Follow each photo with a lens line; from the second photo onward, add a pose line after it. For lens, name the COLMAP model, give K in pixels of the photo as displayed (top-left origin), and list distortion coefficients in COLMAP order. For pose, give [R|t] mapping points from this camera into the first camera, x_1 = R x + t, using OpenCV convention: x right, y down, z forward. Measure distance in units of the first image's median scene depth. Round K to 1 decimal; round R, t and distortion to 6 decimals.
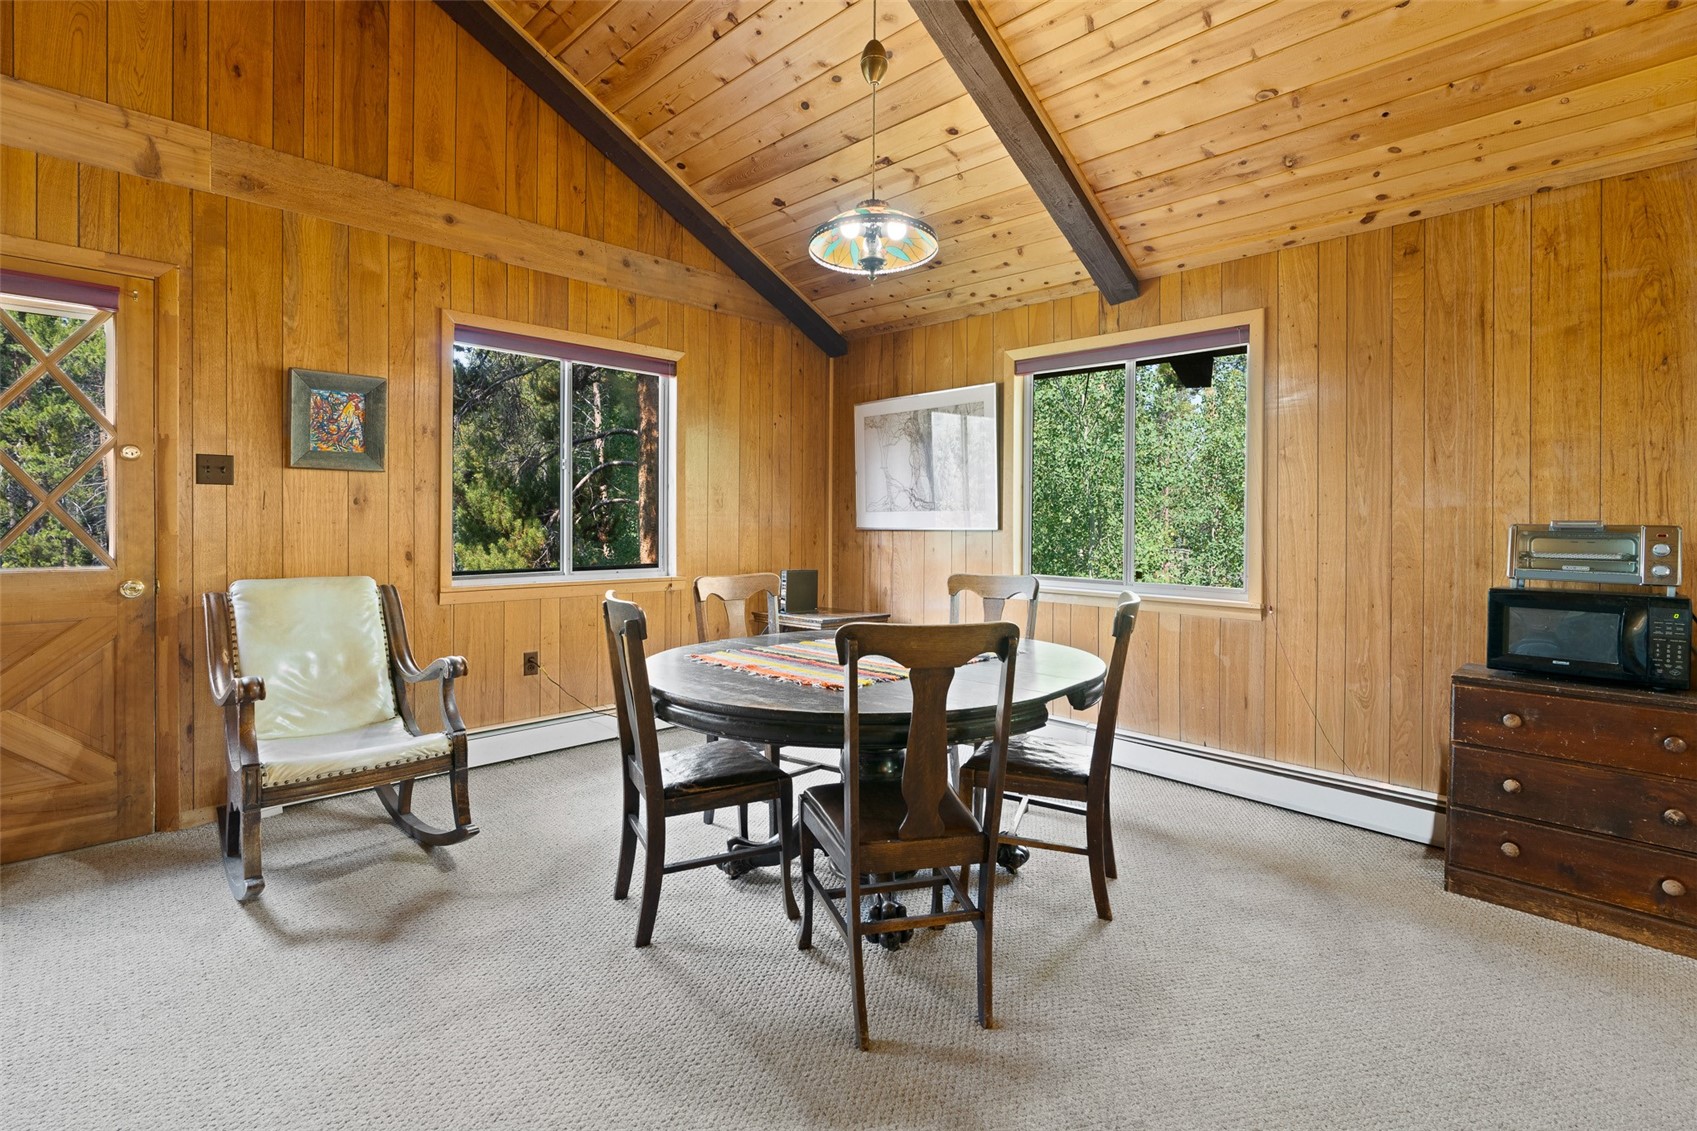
lens RADIAL K [[778.3, 0, 859.7], [0, 778.3, 525.2], [0, 0, 1]] dist [-0.014515, 0.004943]
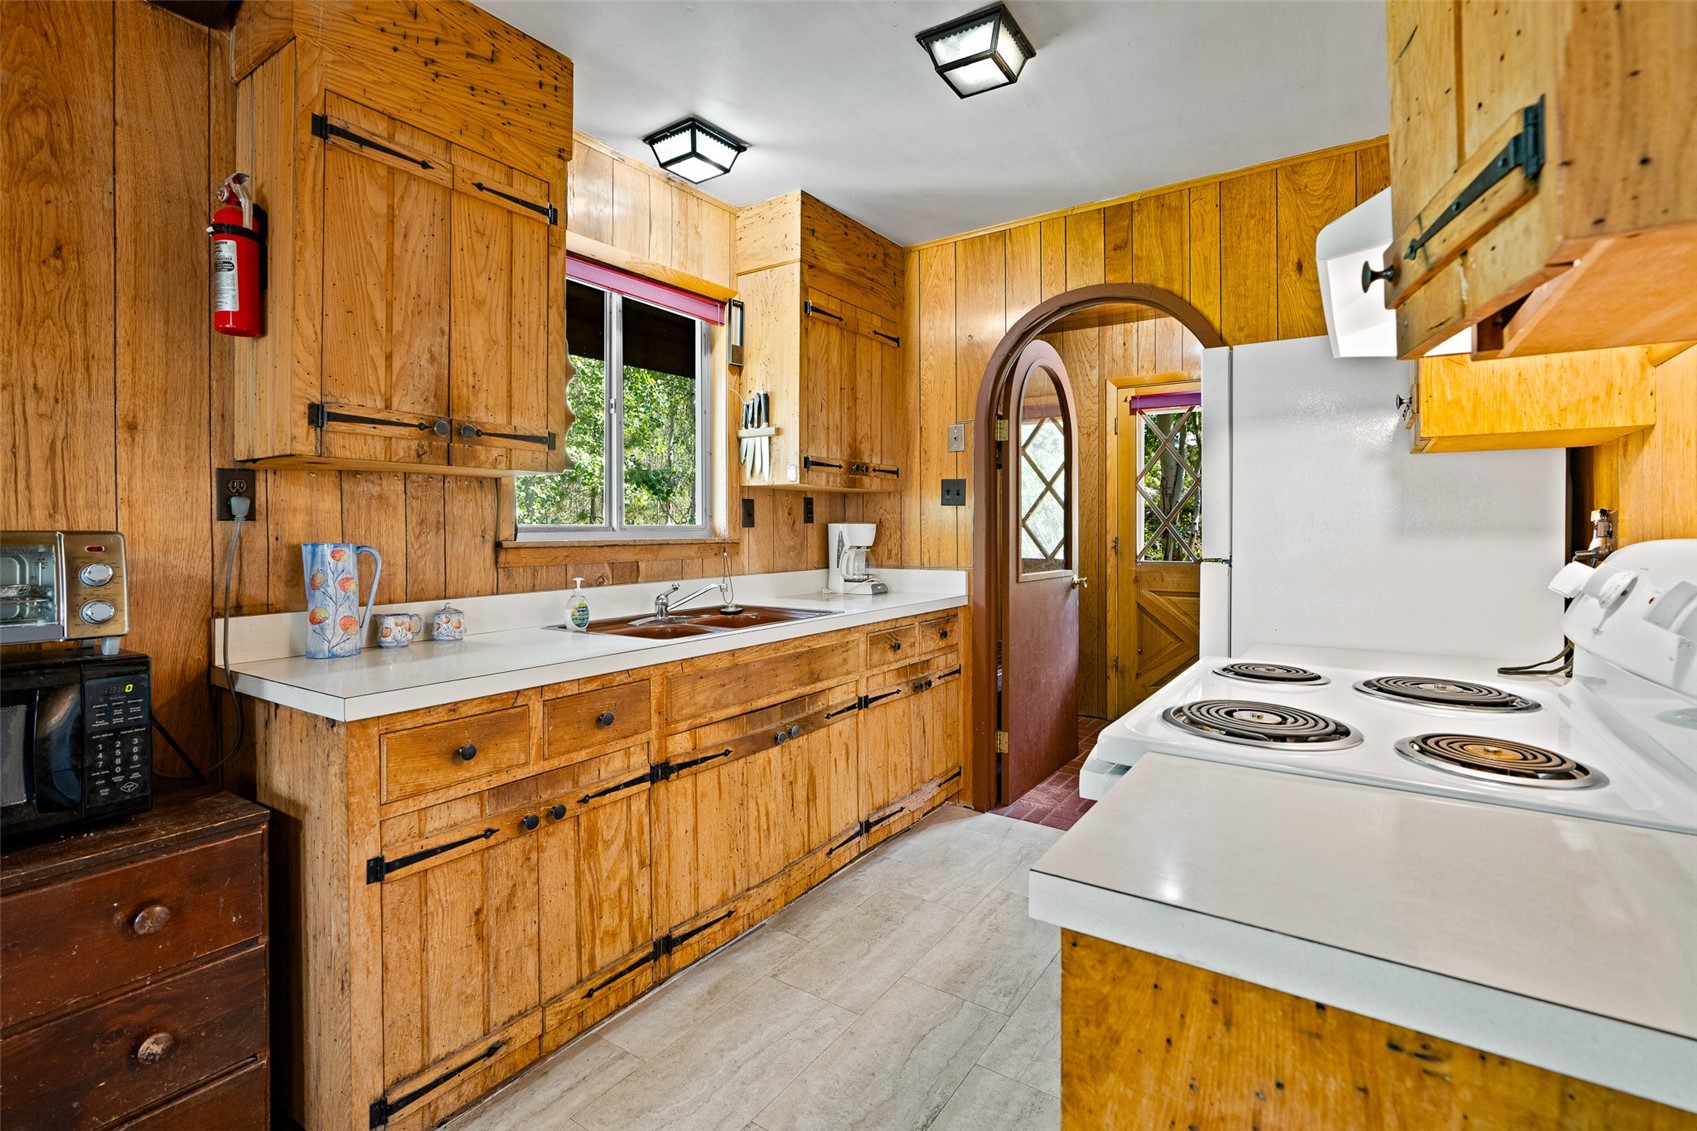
lens RADIAL K [[778.3, 0, 859.7], [0, 778.3, 525.2], [0, 0, 1]] dist [-0.014515, 0.004943]
pose [[-0.187619, -0.004780, 0.982230, 0.351438], [0.005589, 0.999967, 0.005934, -0.003995], [-0.982226, 0.006603, -0.187587, 0.512443]]
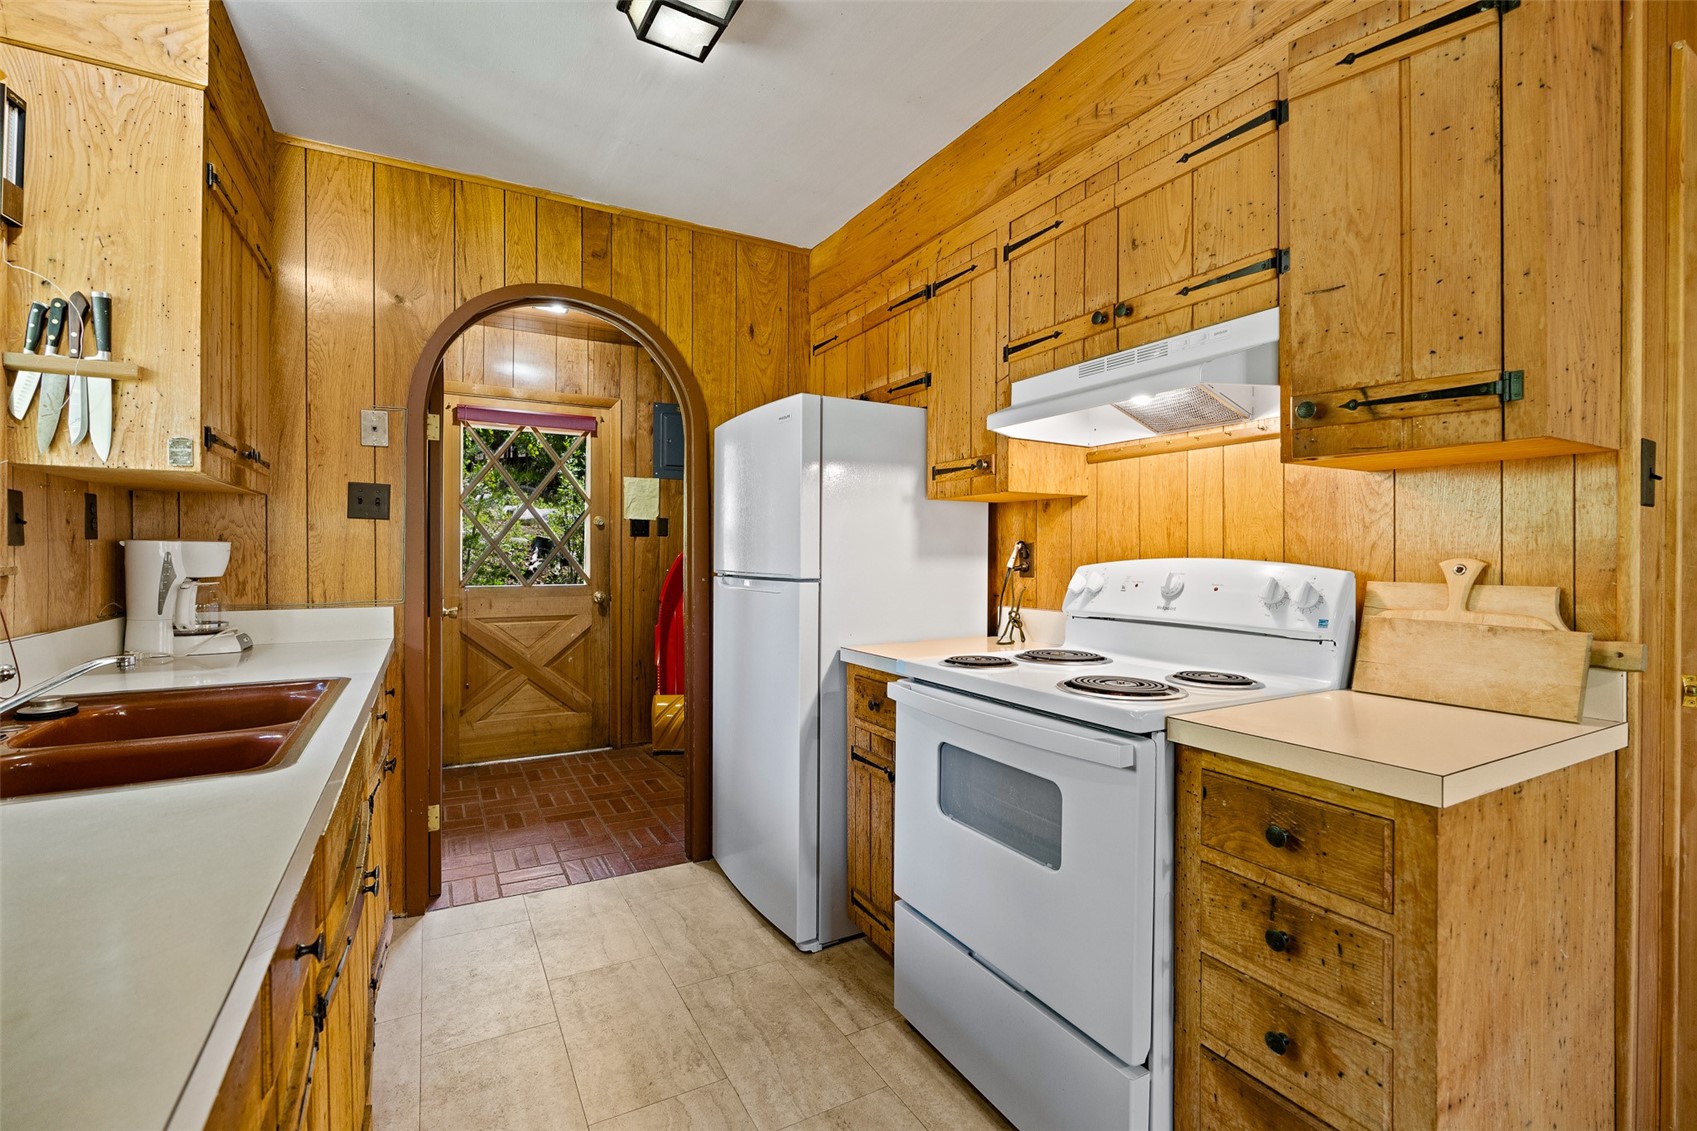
lens RADIAL K [[754.2, 0, 853.0], [0, 754.2, 553.9], [0, 0, 1]] dist [-0.011170, 0.000760]
pose [[-0.960927, -0.013647, 0.276465, 0.749570], [-0.011266, 0.999885, 0.010200, -0.001537], [-0.276573, 0.006686, -0.960970, 0.824414]]
